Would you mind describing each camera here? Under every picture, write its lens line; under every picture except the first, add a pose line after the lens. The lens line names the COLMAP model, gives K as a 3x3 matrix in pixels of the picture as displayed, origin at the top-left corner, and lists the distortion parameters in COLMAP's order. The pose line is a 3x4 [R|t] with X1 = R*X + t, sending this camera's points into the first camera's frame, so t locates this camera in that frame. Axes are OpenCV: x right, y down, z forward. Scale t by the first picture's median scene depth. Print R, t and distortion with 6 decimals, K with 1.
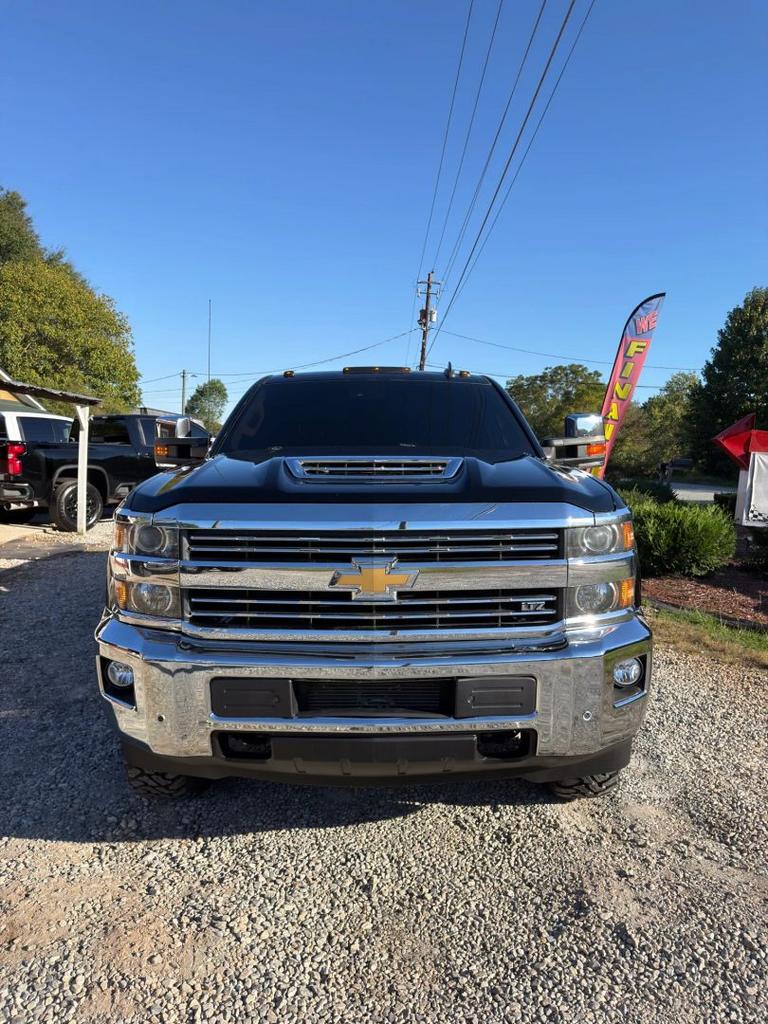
lens RADIAL K [[721.5, 0, 385.6], [0, 721.5, 497.5], [0, 0, 1]] dist [0.021566, -0.006416]
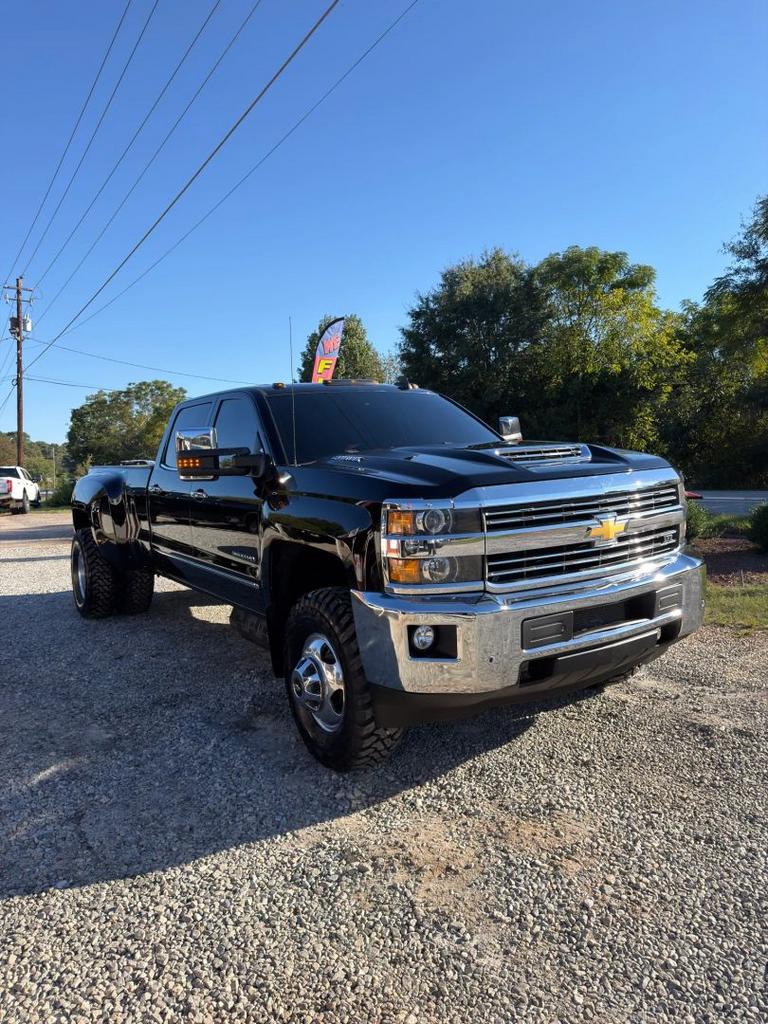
lens RADIAL K [[705.9, 0, 384.0], [0, 705.9, 512.0], [0, 0, 1]] dist [0.192525, -0.391646]
pose [[0.838464, -0.091643, 0.537195, -0.860054], [0.092453, 0.995390, 0.025507, 0.004080], [-0.537057, 0.028279, 0.843072, 0.053671]]
